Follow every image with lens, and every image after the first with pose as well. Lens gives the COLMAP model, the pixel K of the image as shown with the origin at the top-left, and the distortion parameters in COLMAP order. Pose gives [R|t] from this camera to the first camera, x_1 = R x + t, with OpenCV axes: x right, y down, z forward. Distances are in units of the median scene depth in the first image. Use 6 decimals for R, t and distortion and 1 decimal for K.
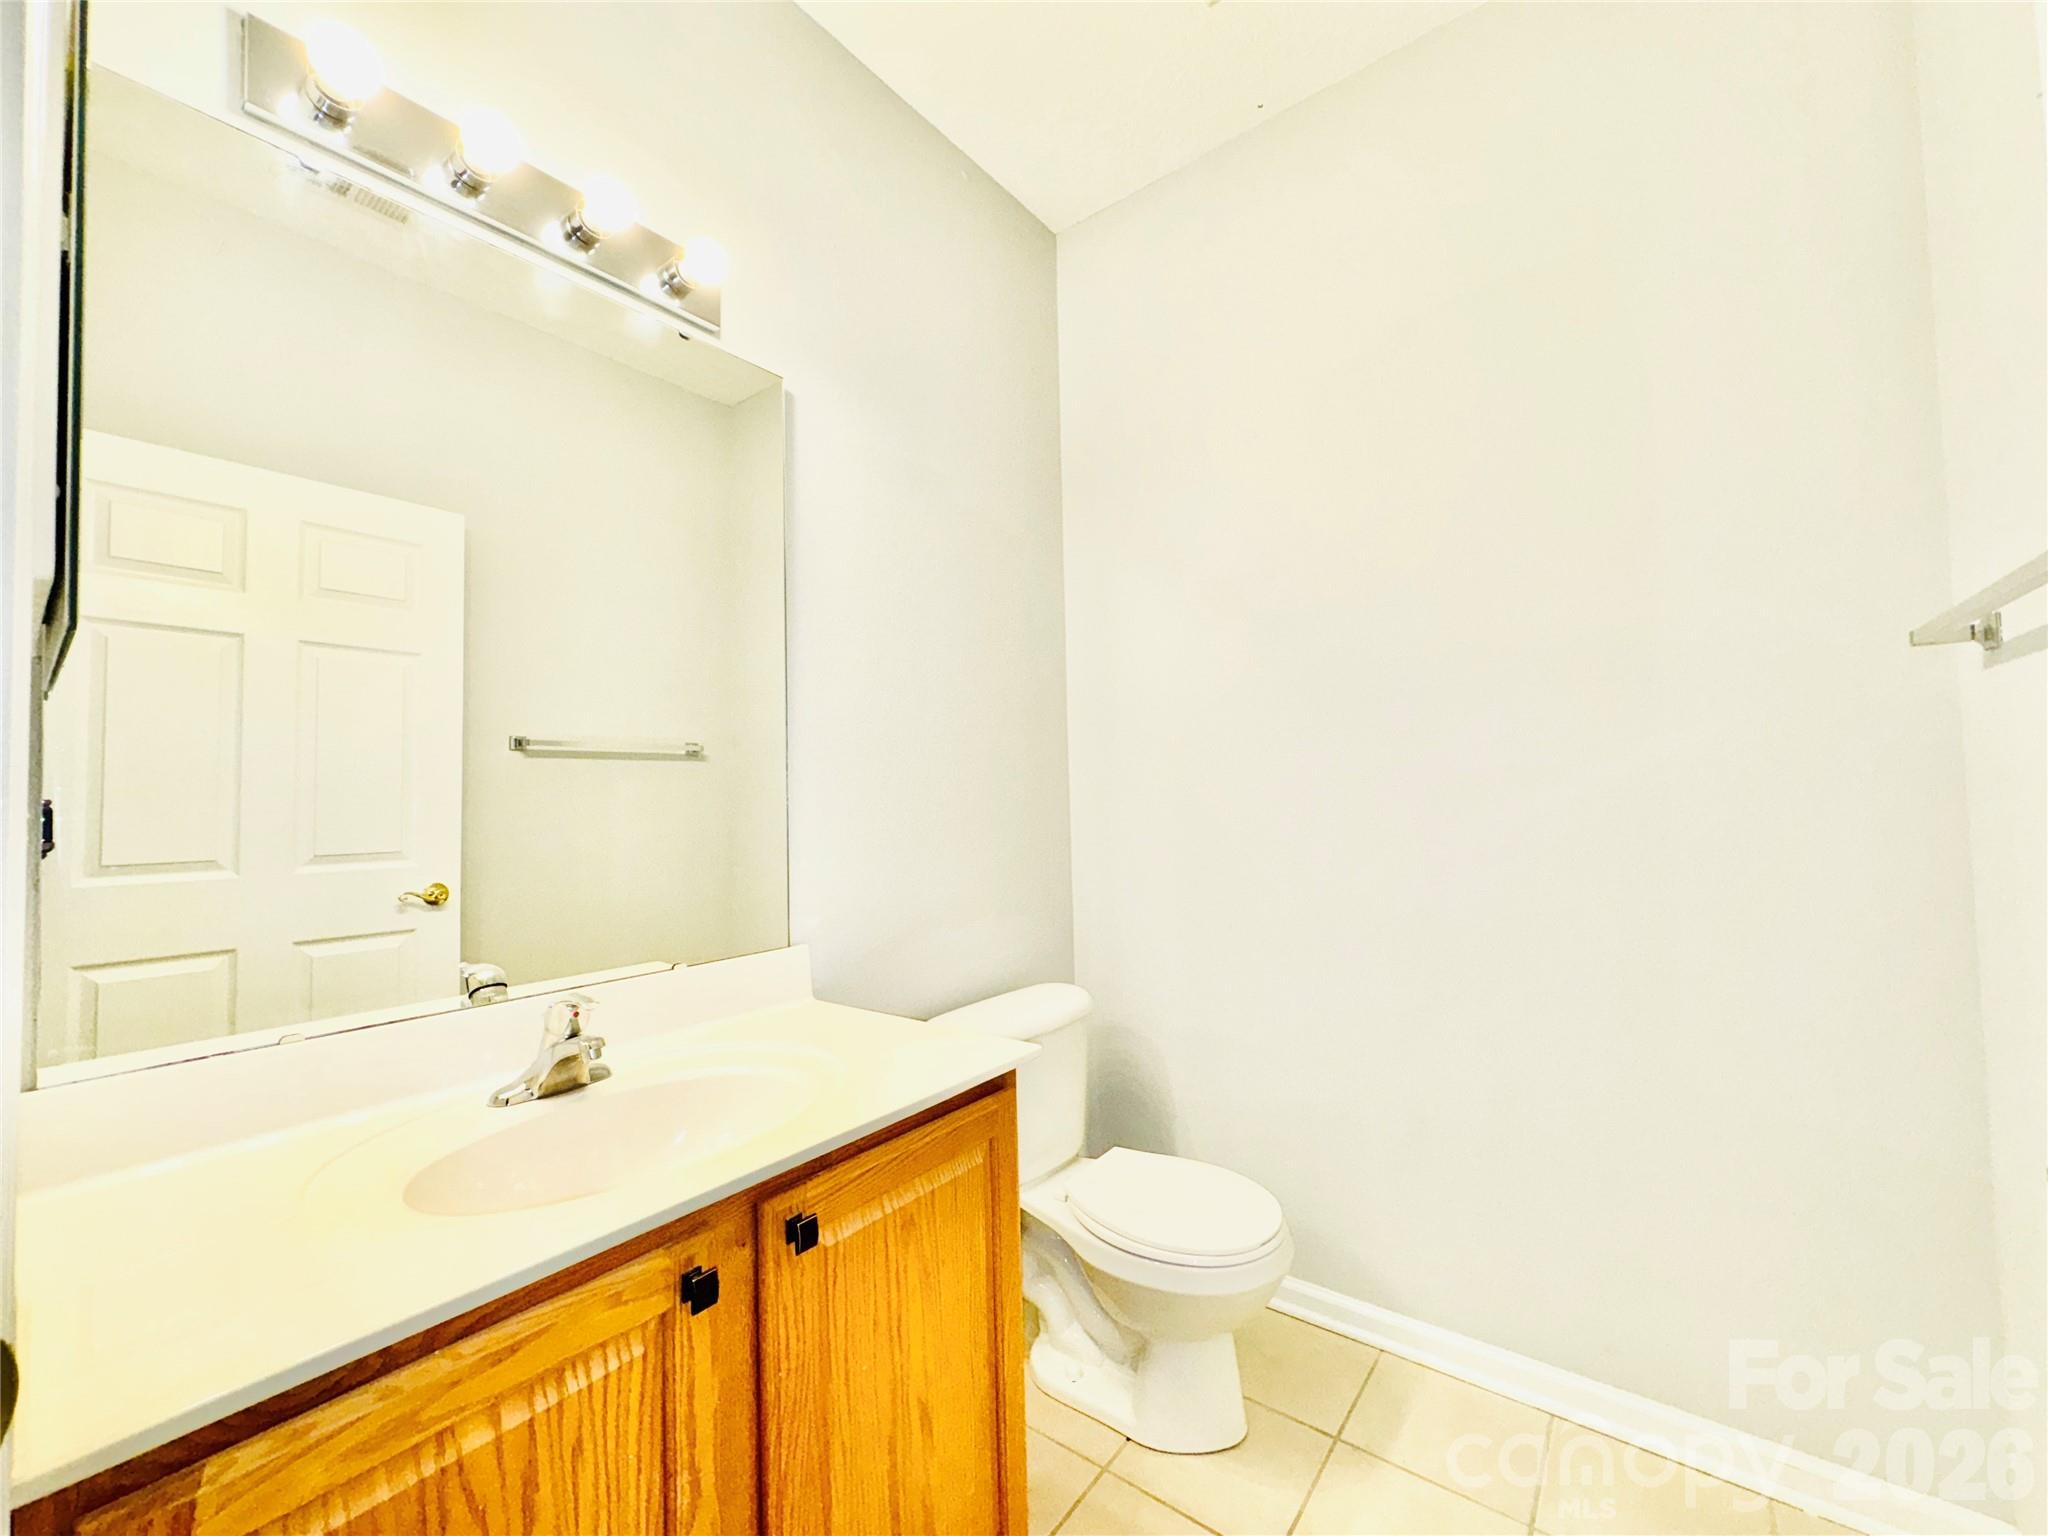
lens RADIAL K [[816.7, 0, 1027.2], [0, 816.7, 768.4], [0, 0, 1]] dist [-0.000926, 0.000083]
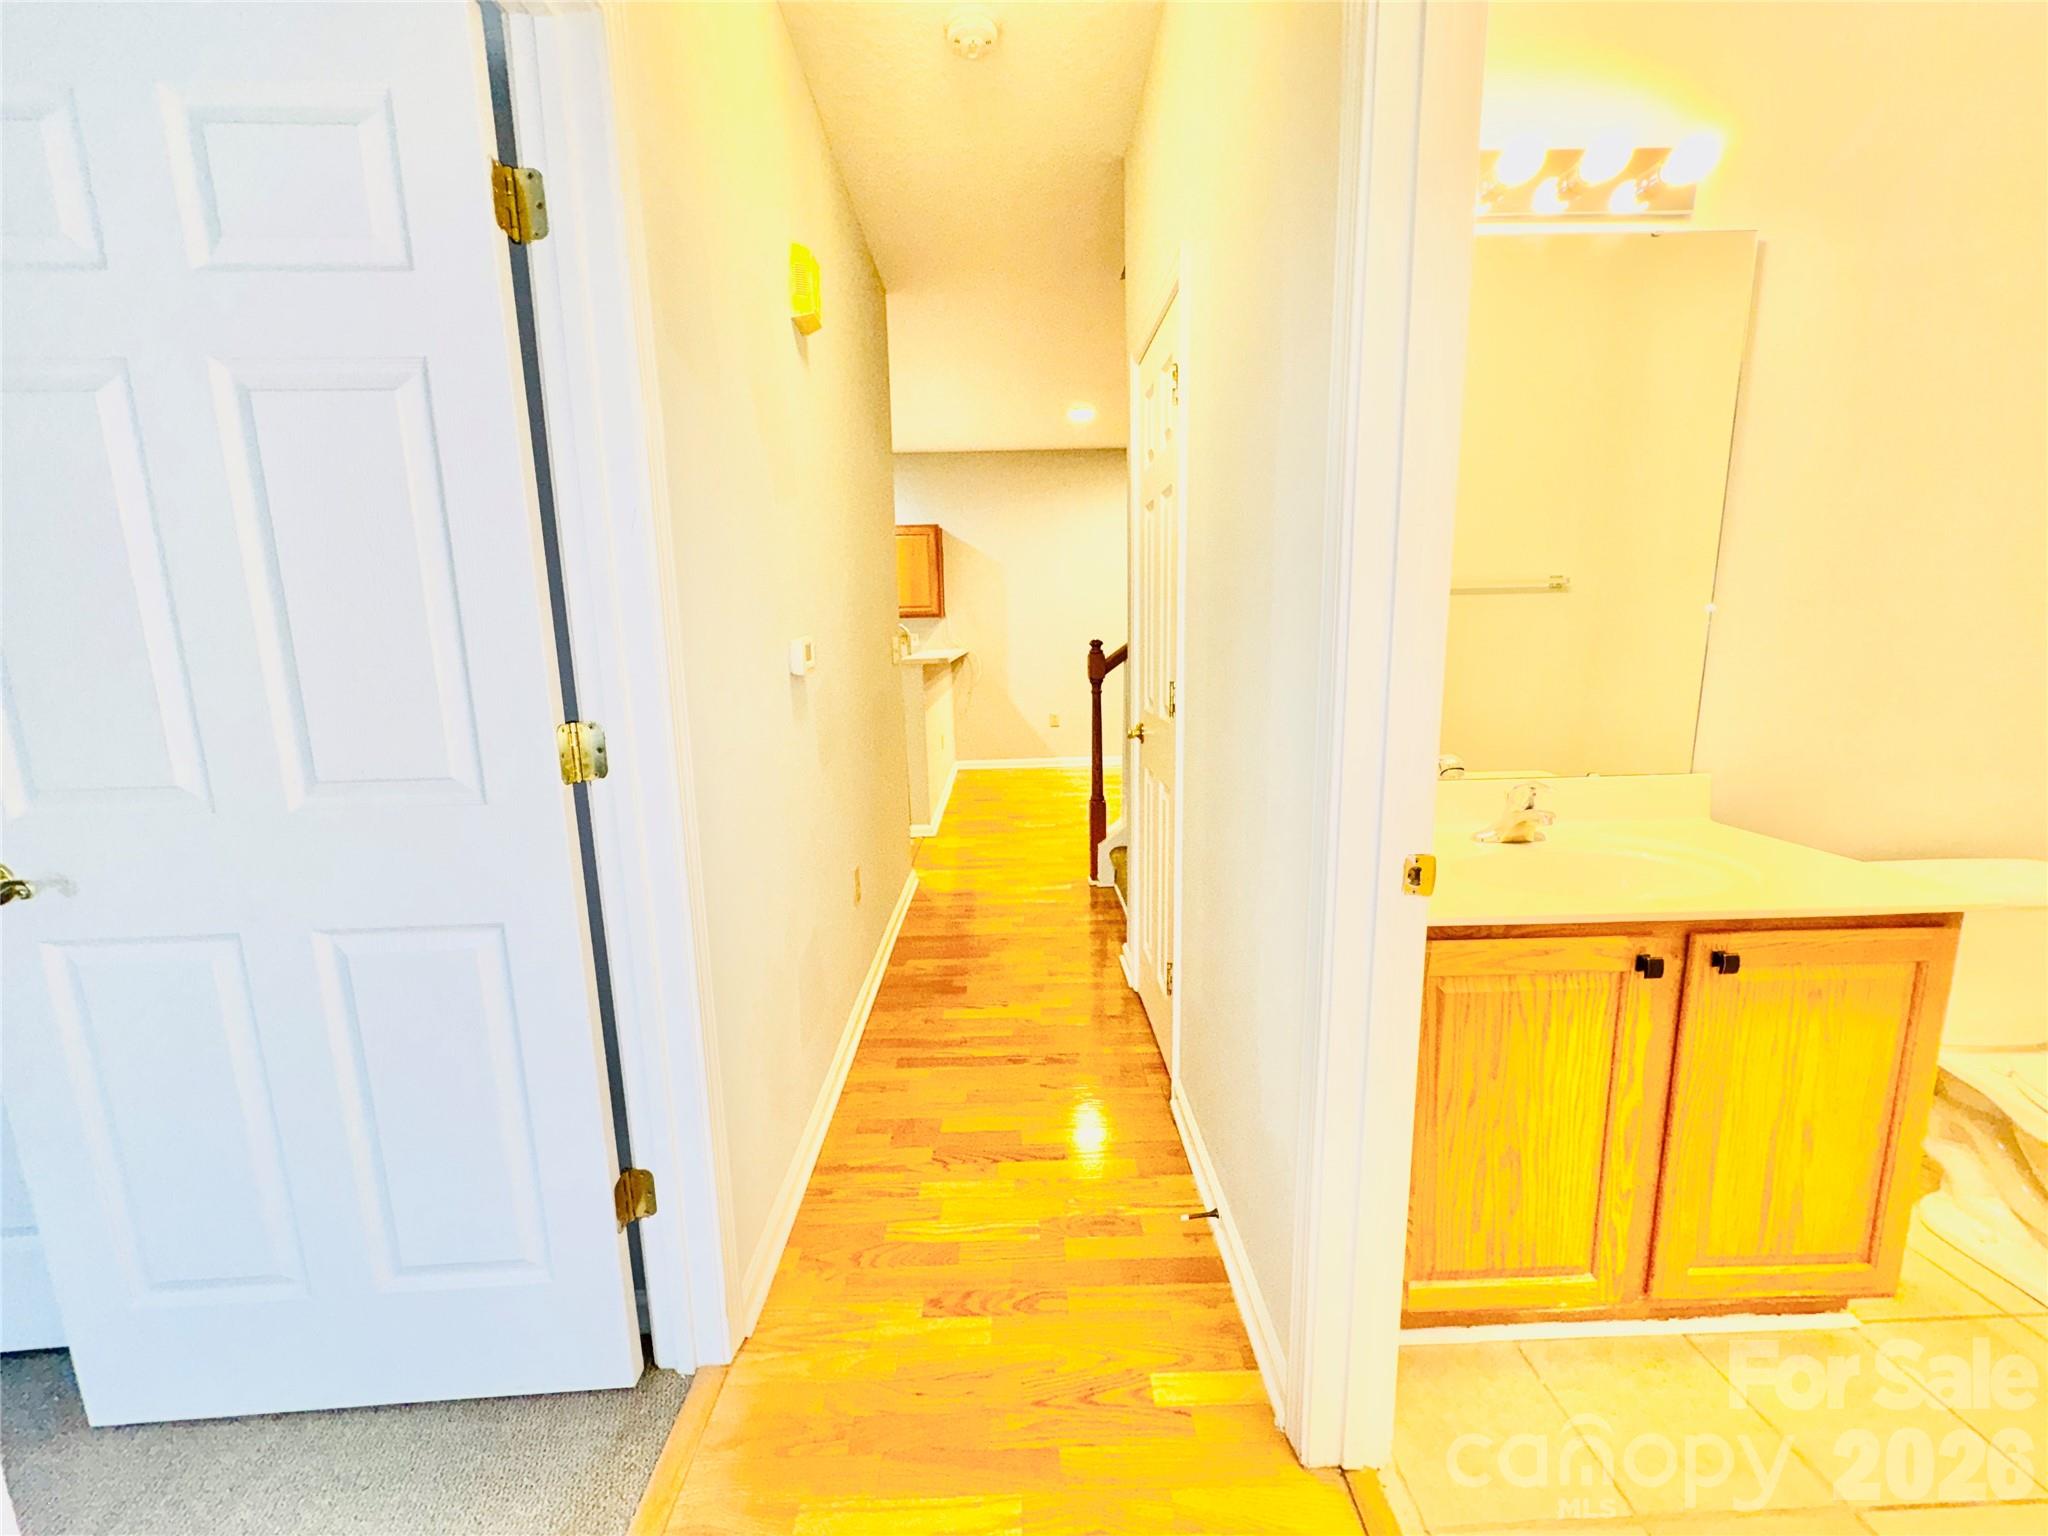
lens RADIAL K [[816.7, 0, 1027.2], [0, 816.7, 768.4], [0, 0, 1]] dist [-0.000926, 0.000083]
pose [[0.629623, 0.143617, -0.763511, 0.002707], [0.031810, 0.977175, 0.210039, -0.109129], [0.776249, -0.156533, 0.610684, -0.756854]]
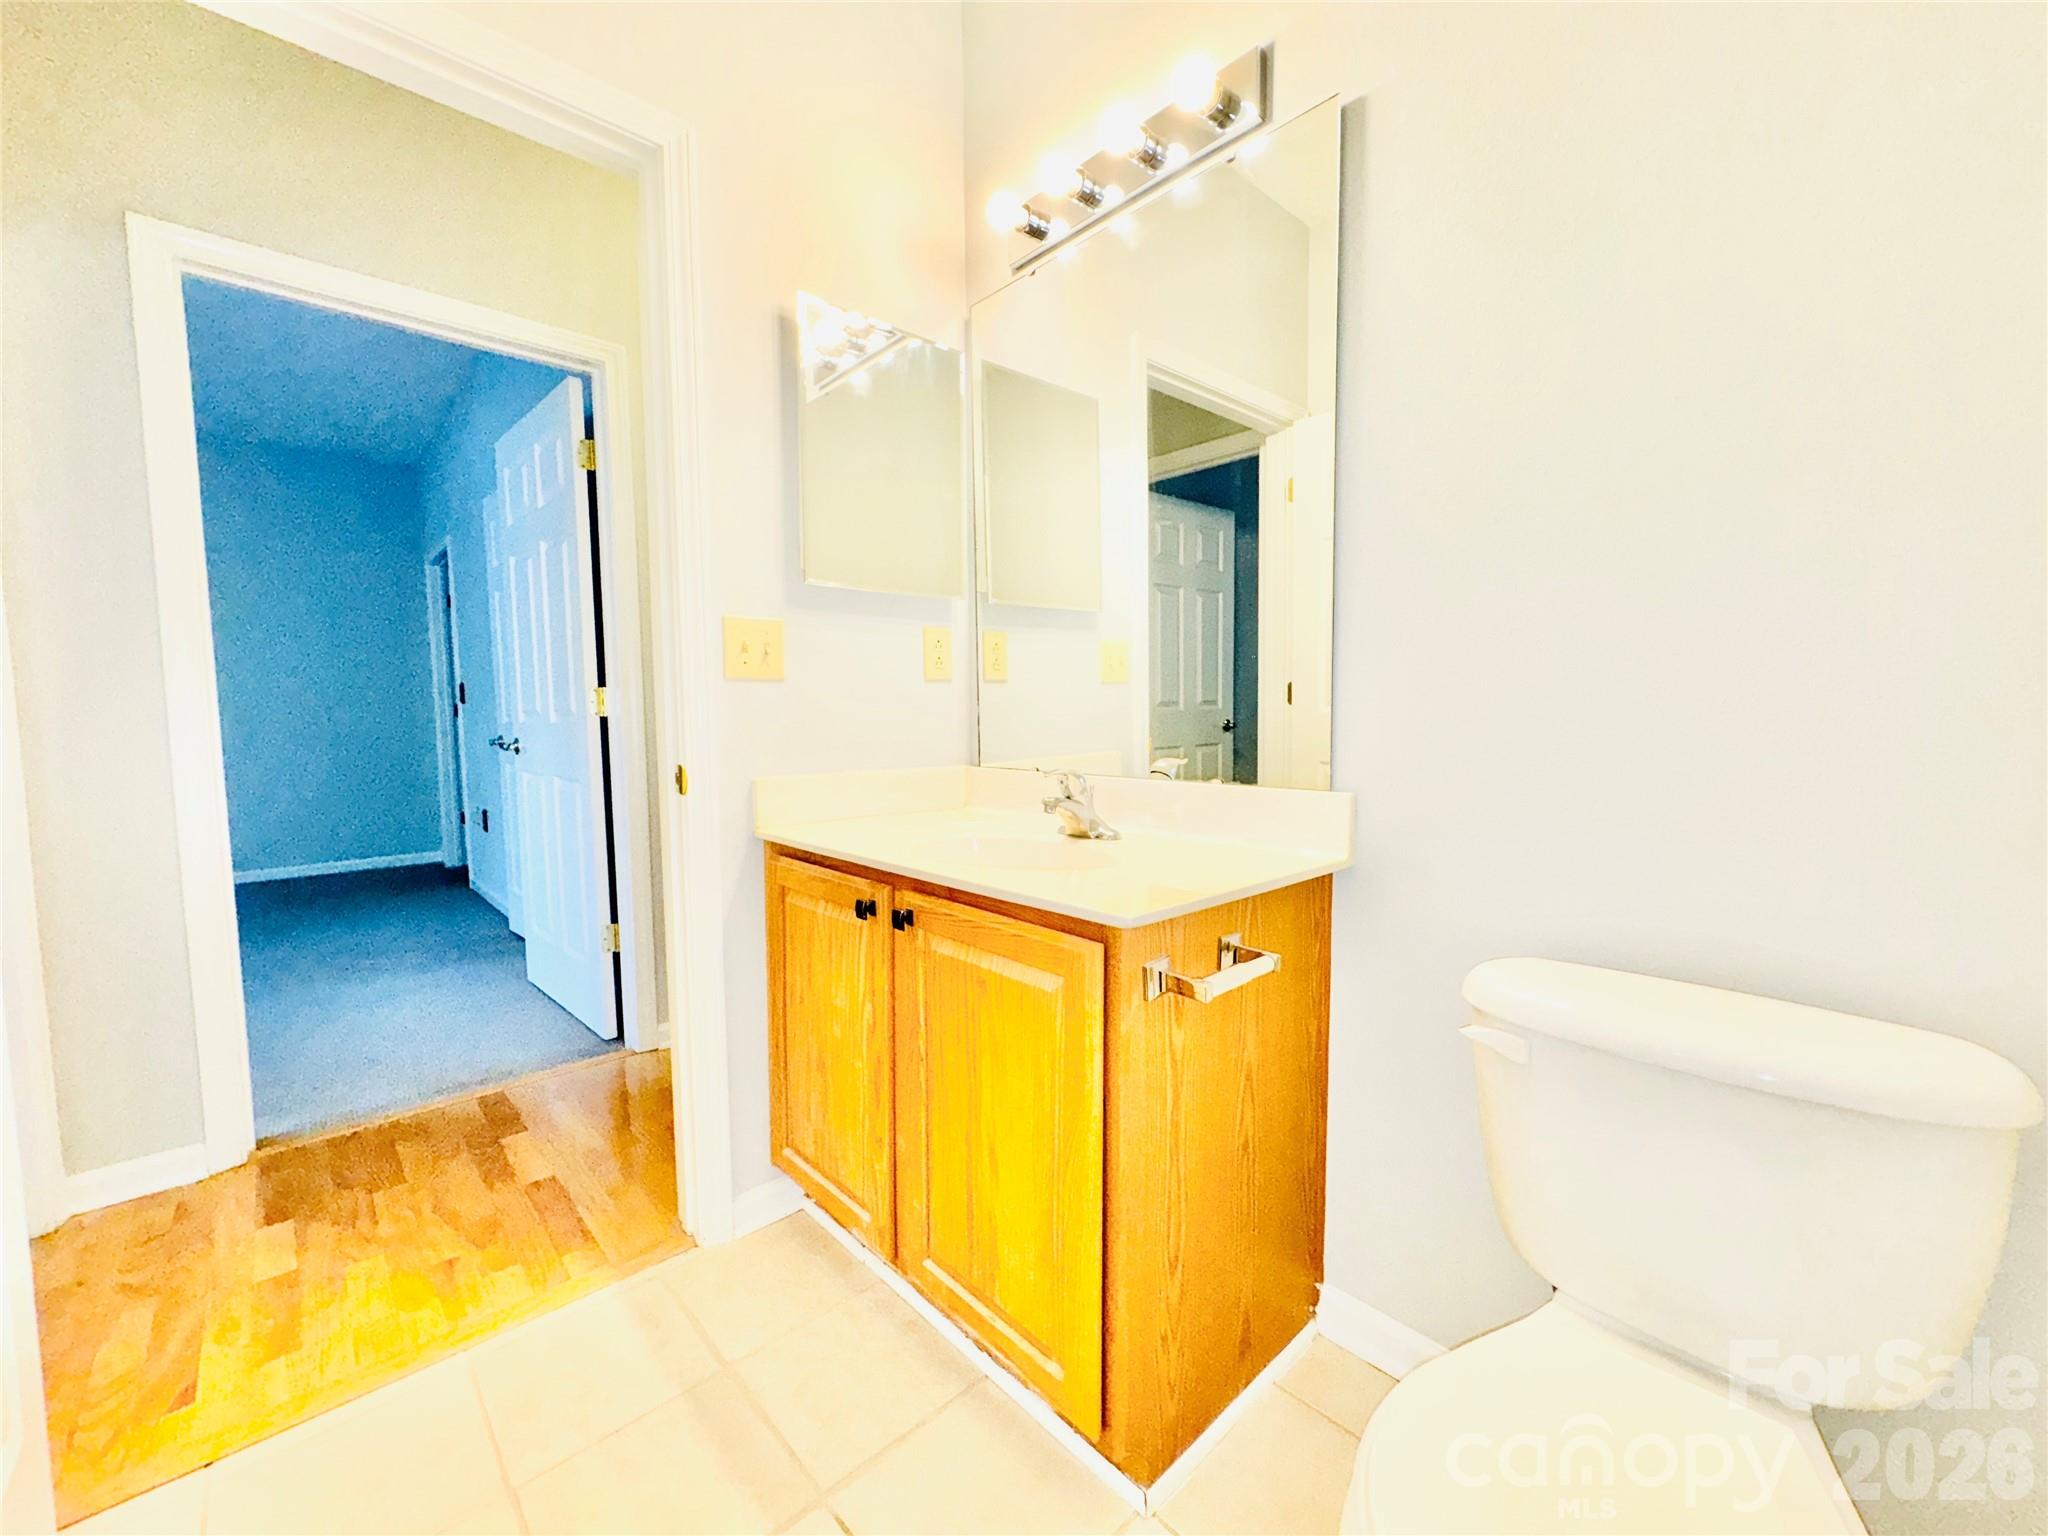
lens RADIAL K [[816.7, 0, 1027.2], [0, 816.7, 768.4], [0, 0, 1]] dist [-0.000926, 0.000083]
pose [[-0.163803, 0.095681, -0.981842, 1.037475], [0.049589, 0.994826, 0.088673, 0.170081], [0.985246, -0.034164, -0.167700, 1.388820]]
